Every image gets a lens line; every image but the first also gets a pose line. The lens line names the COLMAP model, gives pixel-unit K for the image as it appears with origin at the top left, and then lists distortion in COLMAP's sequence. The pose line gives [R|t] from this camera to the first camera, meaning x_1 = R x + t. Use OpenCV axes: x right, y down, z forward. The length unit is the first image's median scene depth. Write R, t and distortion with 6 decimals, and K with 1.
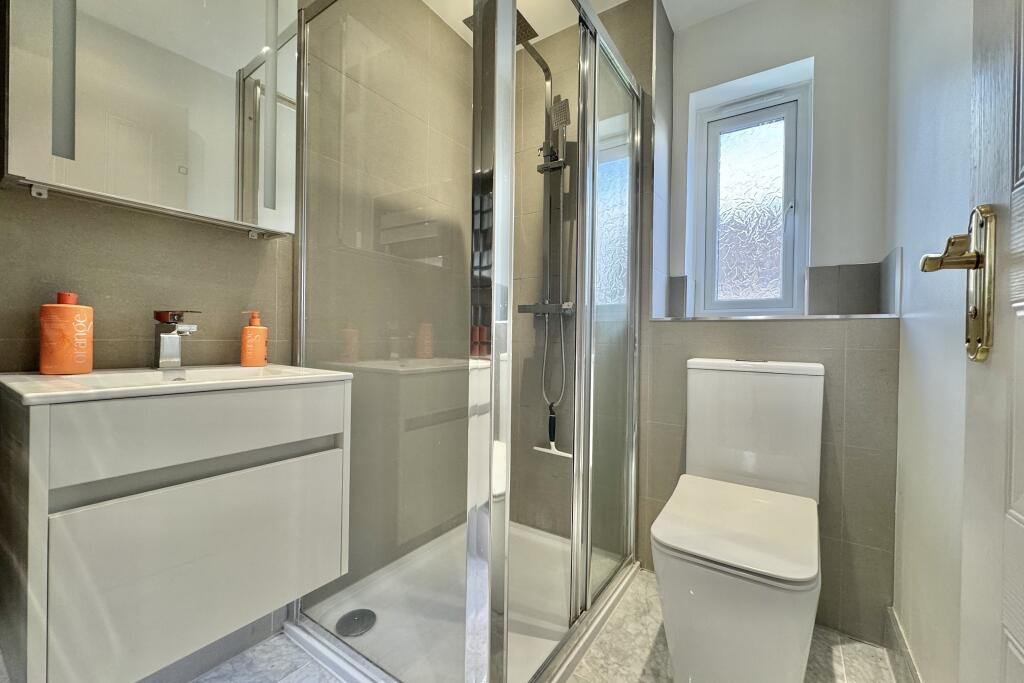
lens RADIAL K [[408.8, 0, 513.0], [0, 408.8, 338.4], [0, 0, 1]] dist [-0.003576, -0.000148]
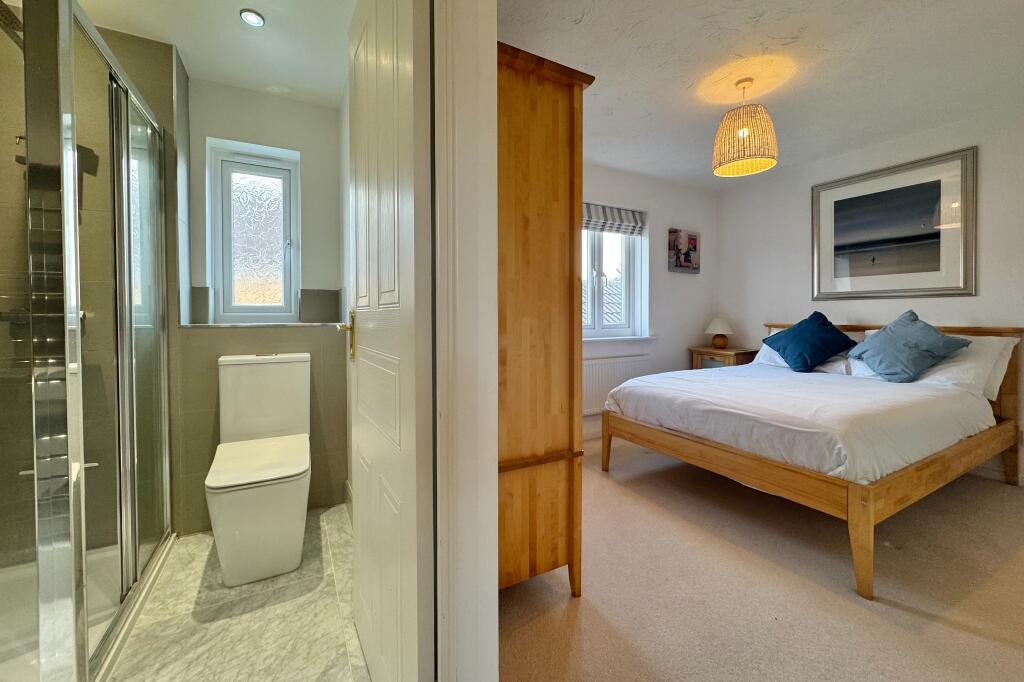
lens RADIAL K [[408.8, 0, 517.1], [0, 408.8, 317.3], [0, 0, 1]] dist [-0.003576, -0.000148]
pose [[0.444516, -0.027931, 0.895335, -0.335532], [0.016631, 0.999599, 0.022927, -0.099725], [-0.895617, 0.004699, 0.444802, -0.475510]]
